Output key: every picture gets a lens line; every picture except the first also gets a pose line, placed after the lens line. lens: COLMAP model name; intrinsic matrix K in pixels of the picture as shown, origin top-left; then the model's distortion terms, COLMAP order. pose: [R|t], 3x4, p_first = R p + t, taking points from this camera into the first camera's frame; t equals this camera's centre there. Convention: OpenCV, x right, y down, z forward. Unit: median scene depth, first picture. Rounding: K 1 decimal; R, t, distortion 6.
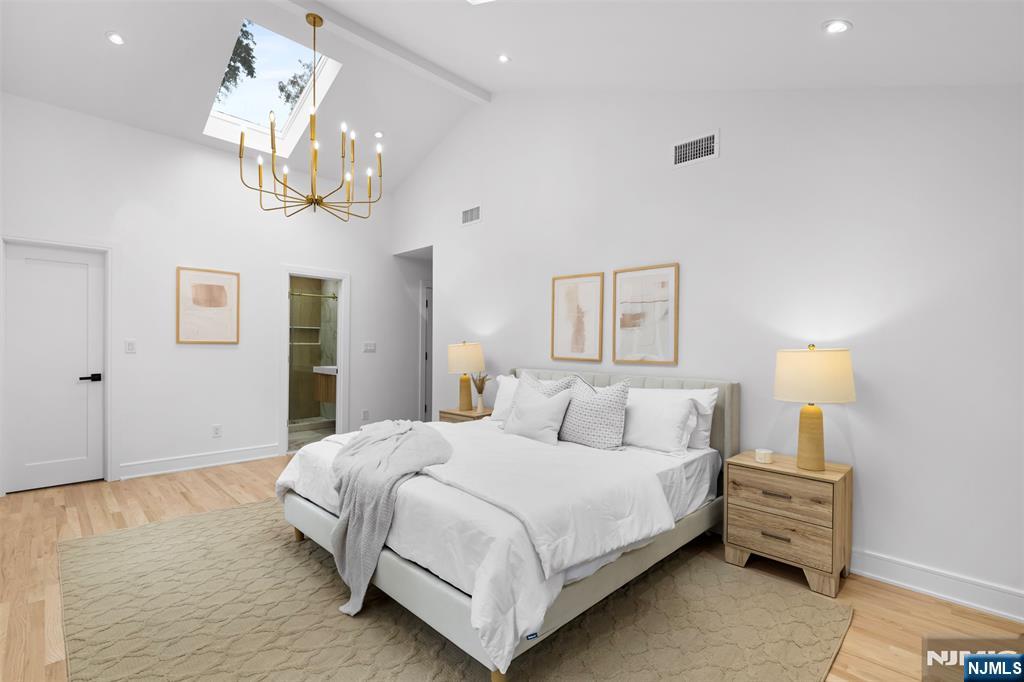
lens RADIAL K [[472.5, 0, 513.7], [0, 472.5, 340.6], [0, 0, 1]] dist [0.001674, 0.000100]
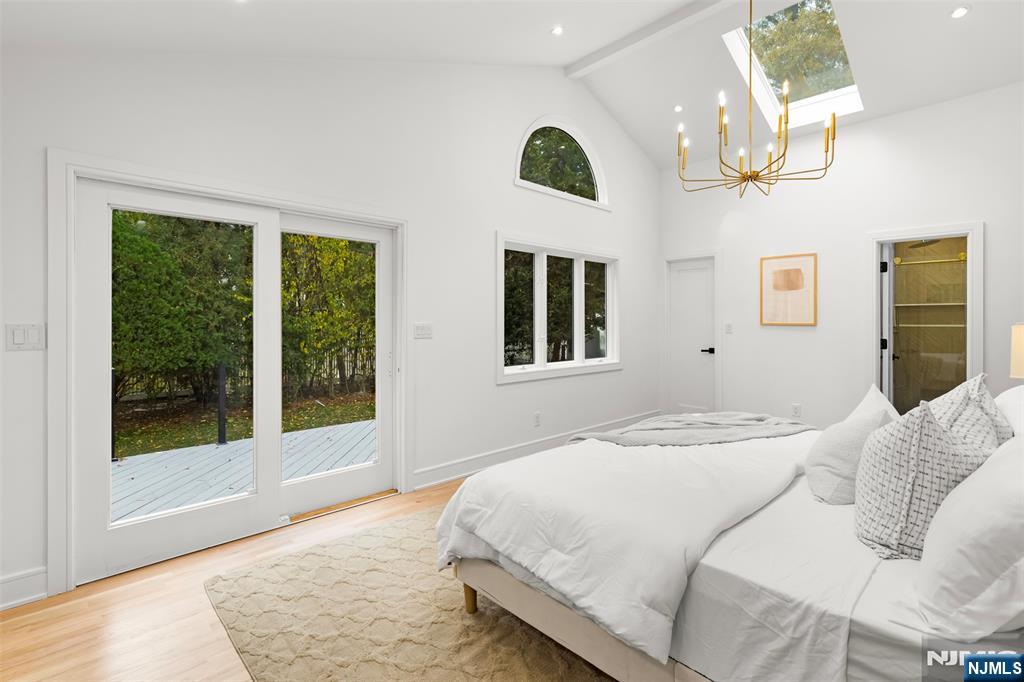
lens RADIAL K [[472.5, 0, 509.5], [0, 472.5, 330.2], [0, 0, 1]] dist [0.001674, 0.000100]
pose [[-0.029251, 0.004804, -0.999561, 1.149256], [0.005740, 0.999973, 0.004638, 0.023194], [0.999556, -0.005602, -0.029278, 1.100637]]
